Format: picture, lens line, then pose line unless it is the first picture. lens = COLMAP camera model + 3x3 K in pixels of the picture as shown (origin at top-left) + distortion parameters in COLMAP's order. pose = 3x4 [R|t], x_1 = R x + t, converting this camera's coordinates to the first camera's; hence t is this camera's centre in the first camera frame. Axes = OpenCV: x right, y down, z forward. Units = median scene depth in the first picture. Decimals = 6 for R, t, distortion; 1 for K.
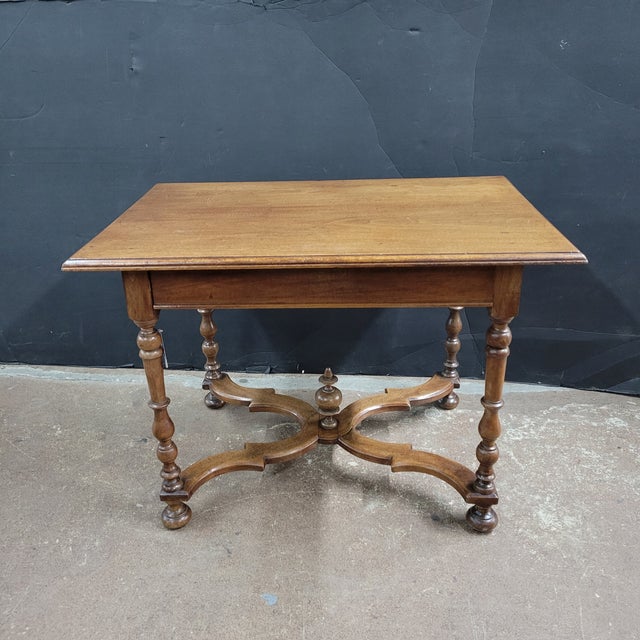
lens RADIAL K [[657.1, 0, 314.6], [0, 657.1, 301.0], [0, 0, 1]] dist [0.033118, 0.000000]
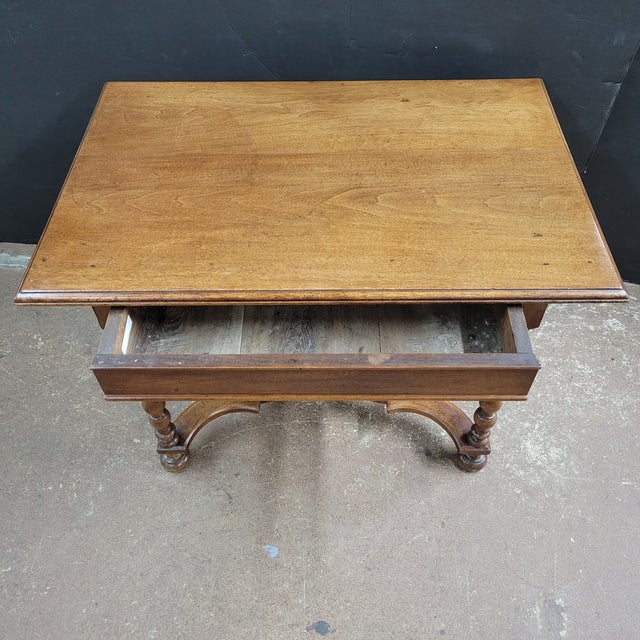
lens RADIAL K [[657.1, 0, 322.1], [0, 657.1, 307.3], [0, 0, 1]] dist [0.033118, 0.000000]
pose [[0.999169, -0.016504, 0.037274, -0.016675], [-0.001215, 0.901913, 0.431916, -0.316109], [-0.040746, -0.431602, 0.901144, 0.171100]]
